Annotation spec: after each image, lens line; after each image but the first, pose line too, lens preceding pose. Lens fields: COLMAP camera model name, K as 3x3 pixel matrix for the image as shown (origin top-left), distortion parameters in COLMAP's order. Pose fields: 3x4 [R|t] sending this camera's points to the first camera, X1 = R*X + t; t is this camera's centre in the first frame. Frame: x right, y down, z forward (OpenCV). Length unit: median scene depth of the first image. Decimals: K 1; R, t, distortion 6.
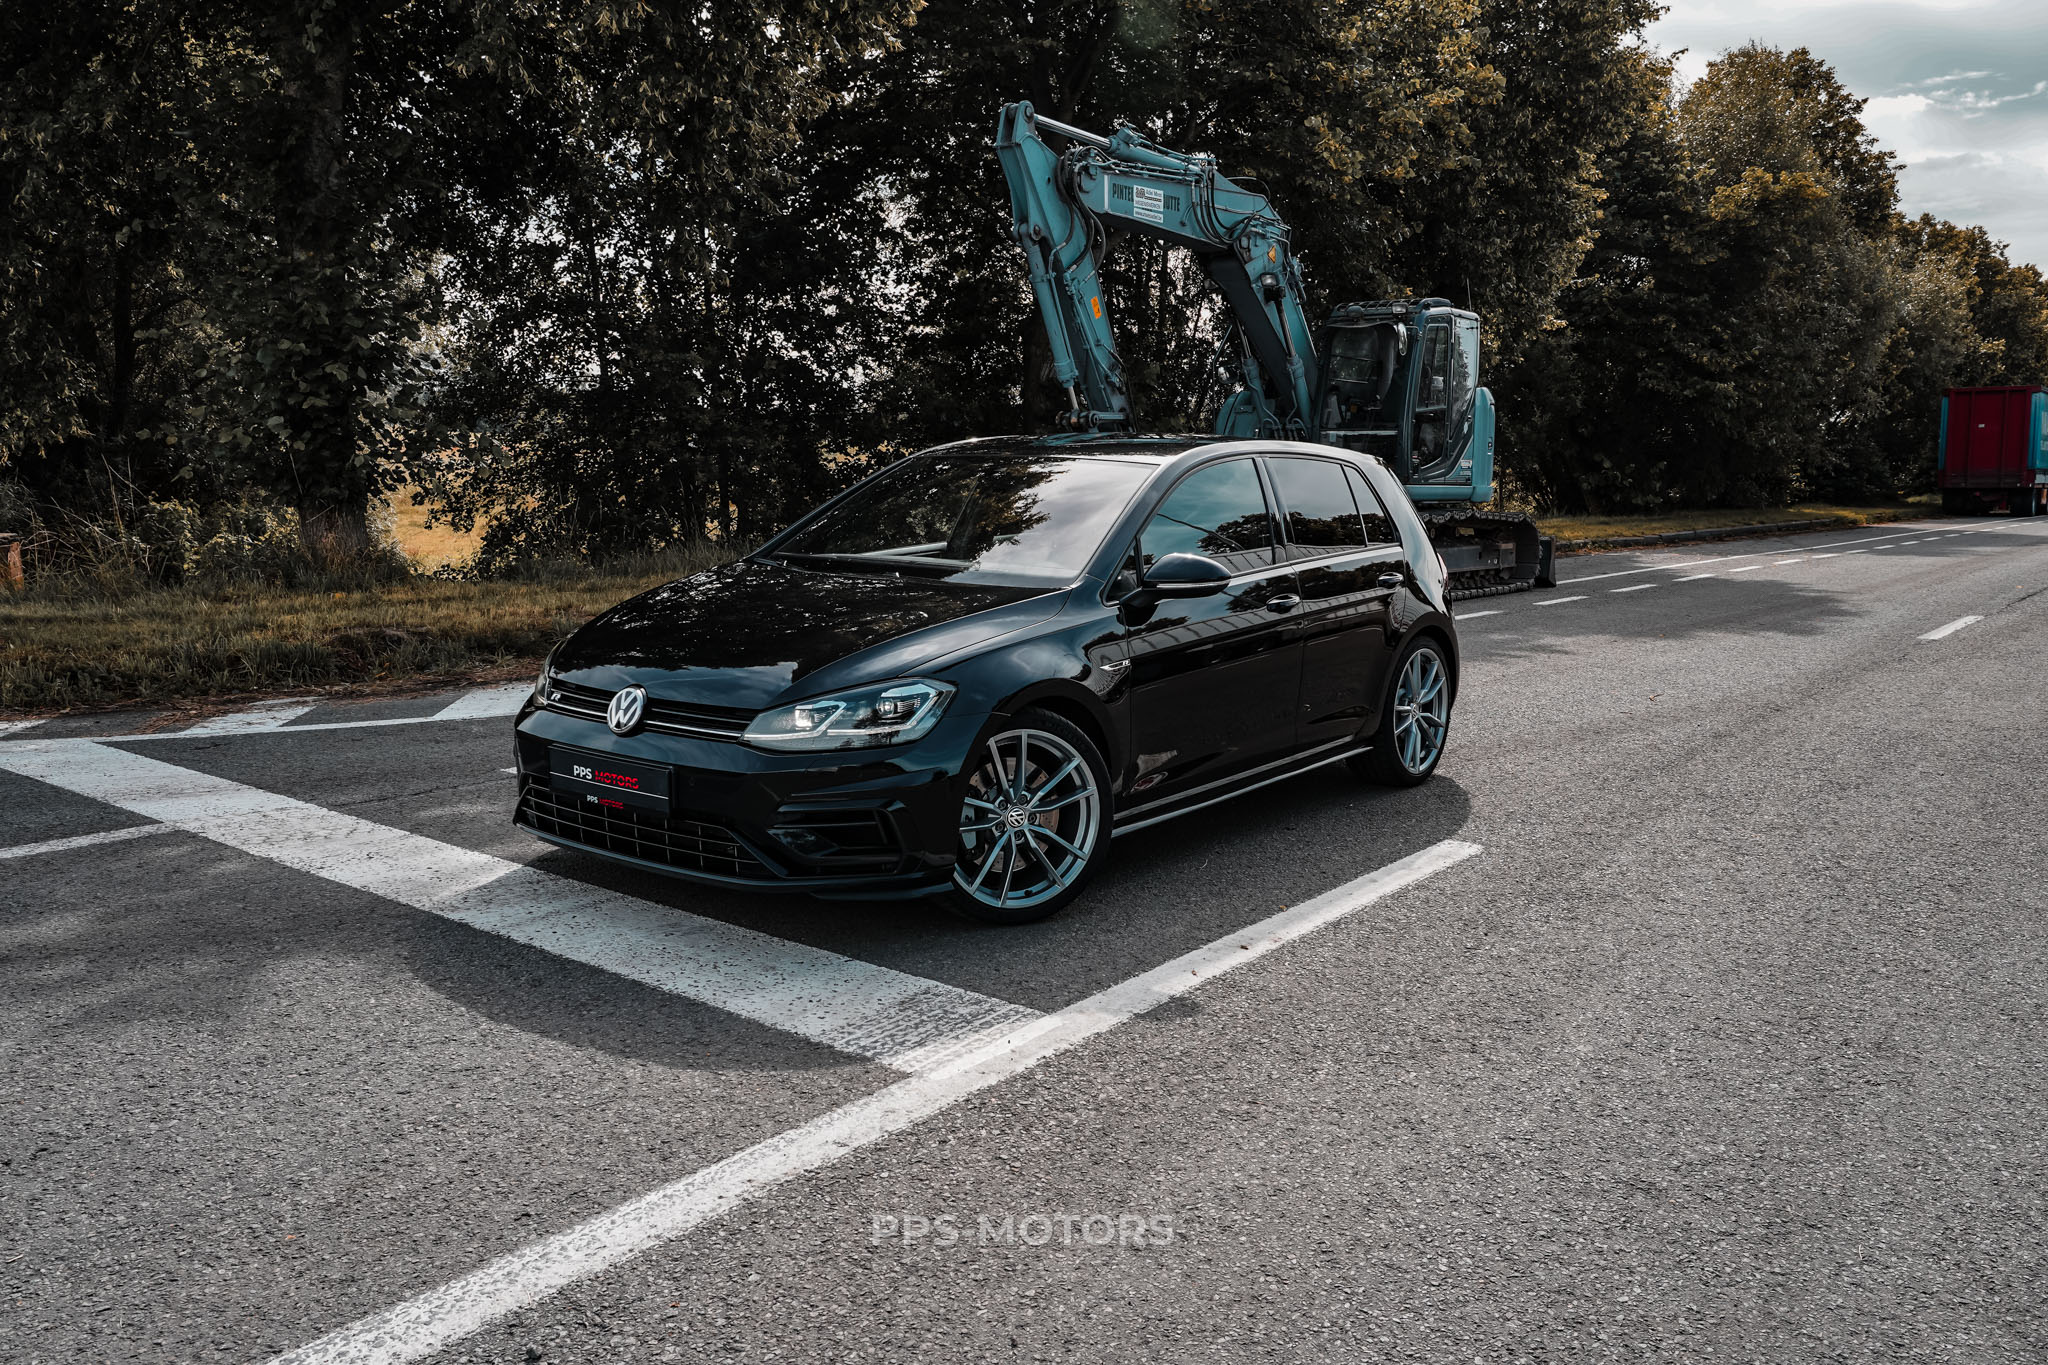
lens RADIAL K [[1679.5, 0, 1023.3], [0, 1679.5, 644.1], [0, 0, 1]] dist [0.008426, 0.006648]
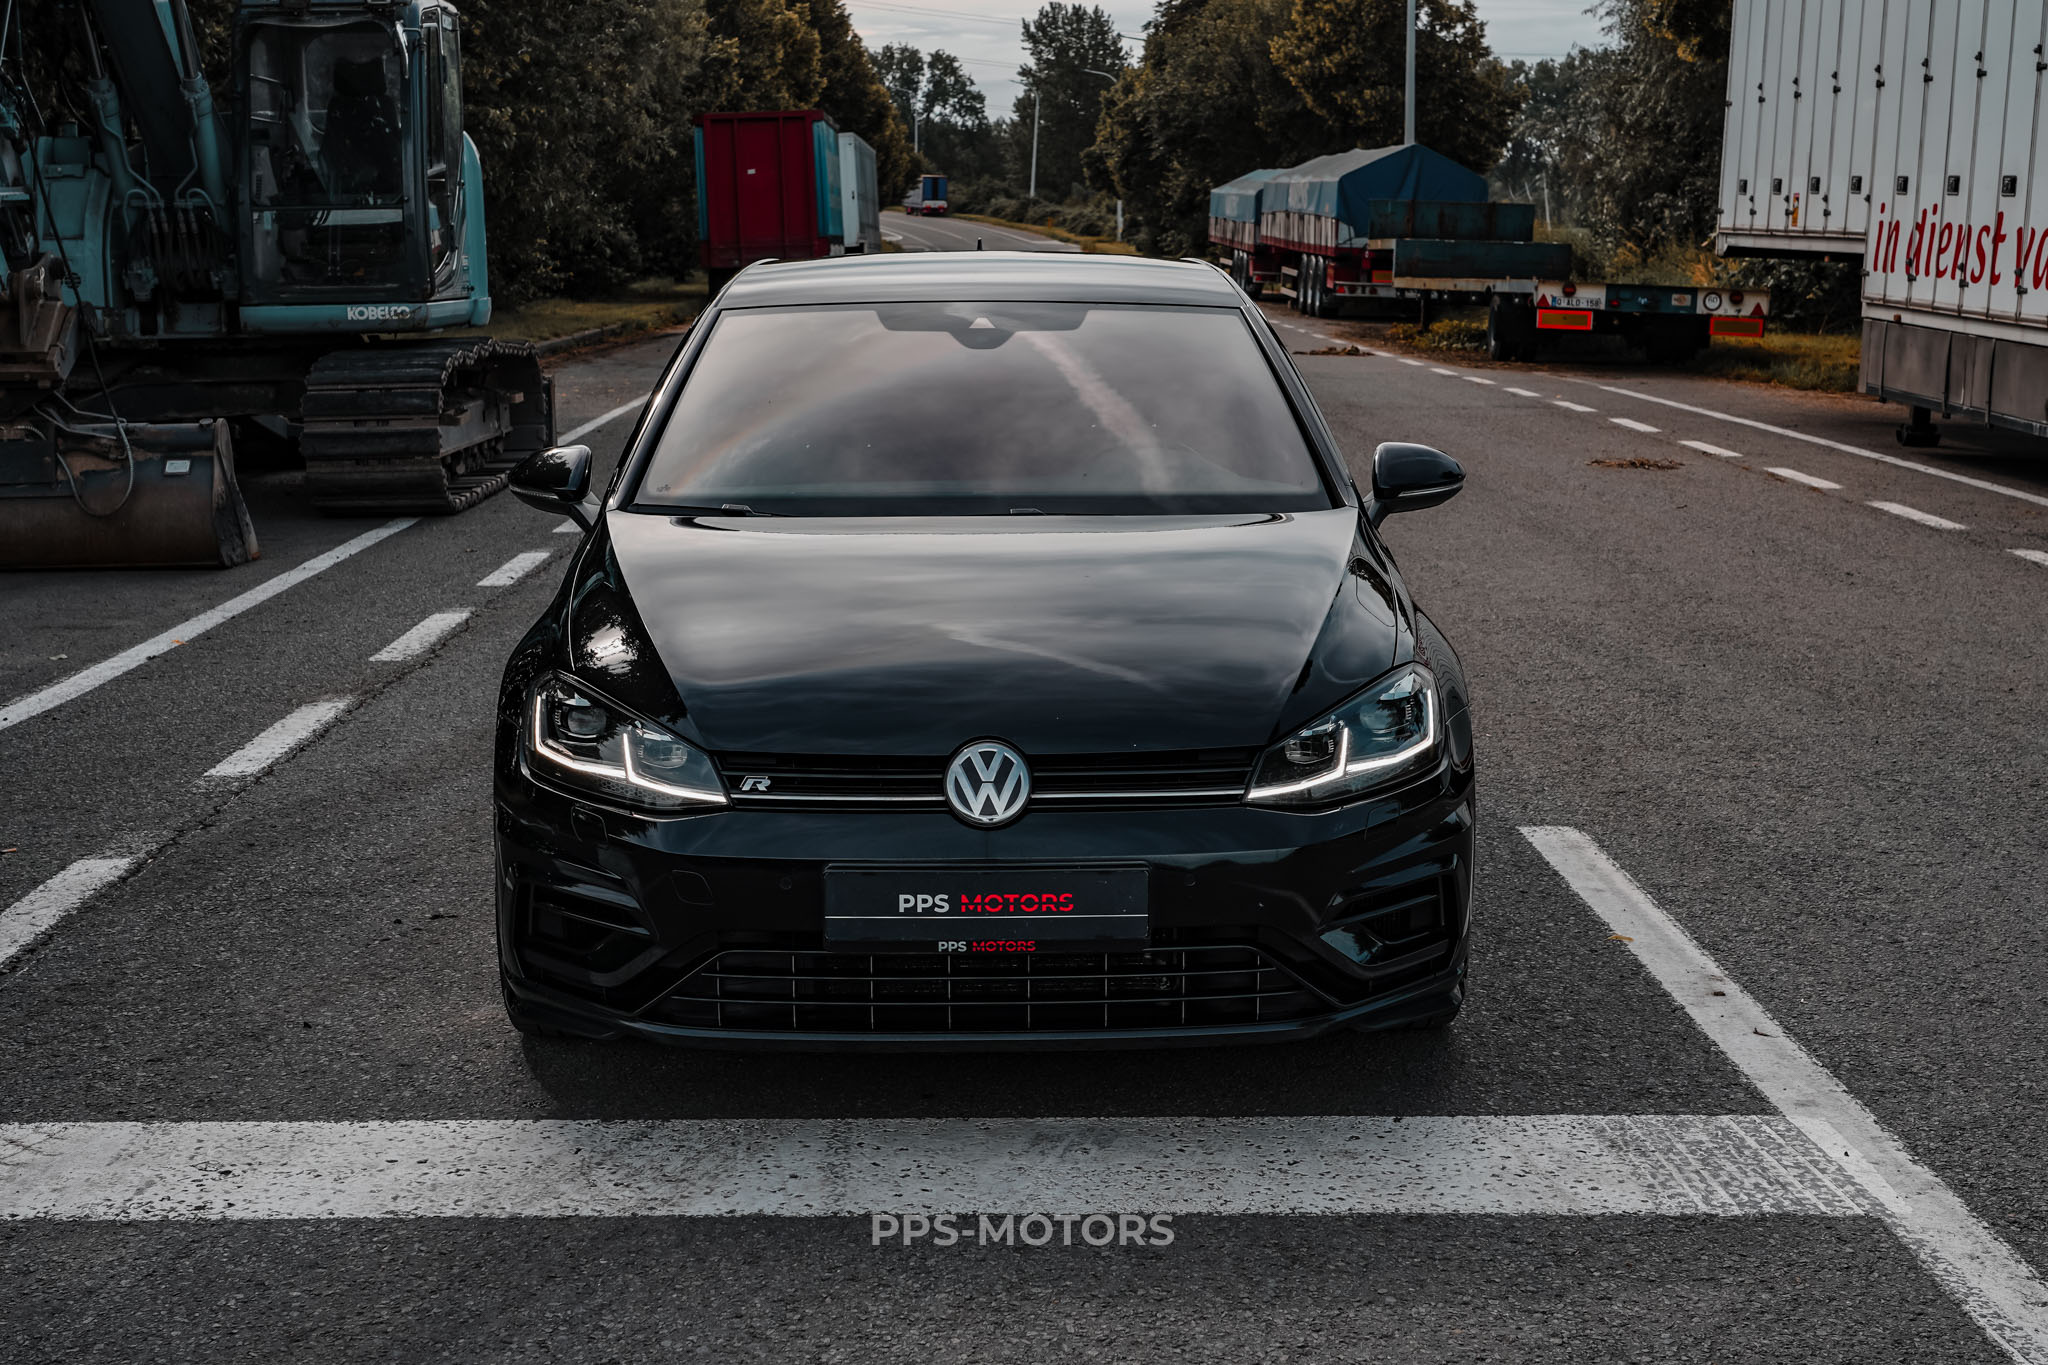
lens RADIAL K [[2975.4, 0, 1024.0], [0, 2975.4, 682.5], [0, 0, 1]] dist [0.032299, 0.012985]
pose [[0.779214, -0.117348, 0.615674, -0.838440], [0.091281, 0.993090, 0.073756, -0.067934], [-0.620075, -0.001273, 0.784542, 0.191996]]
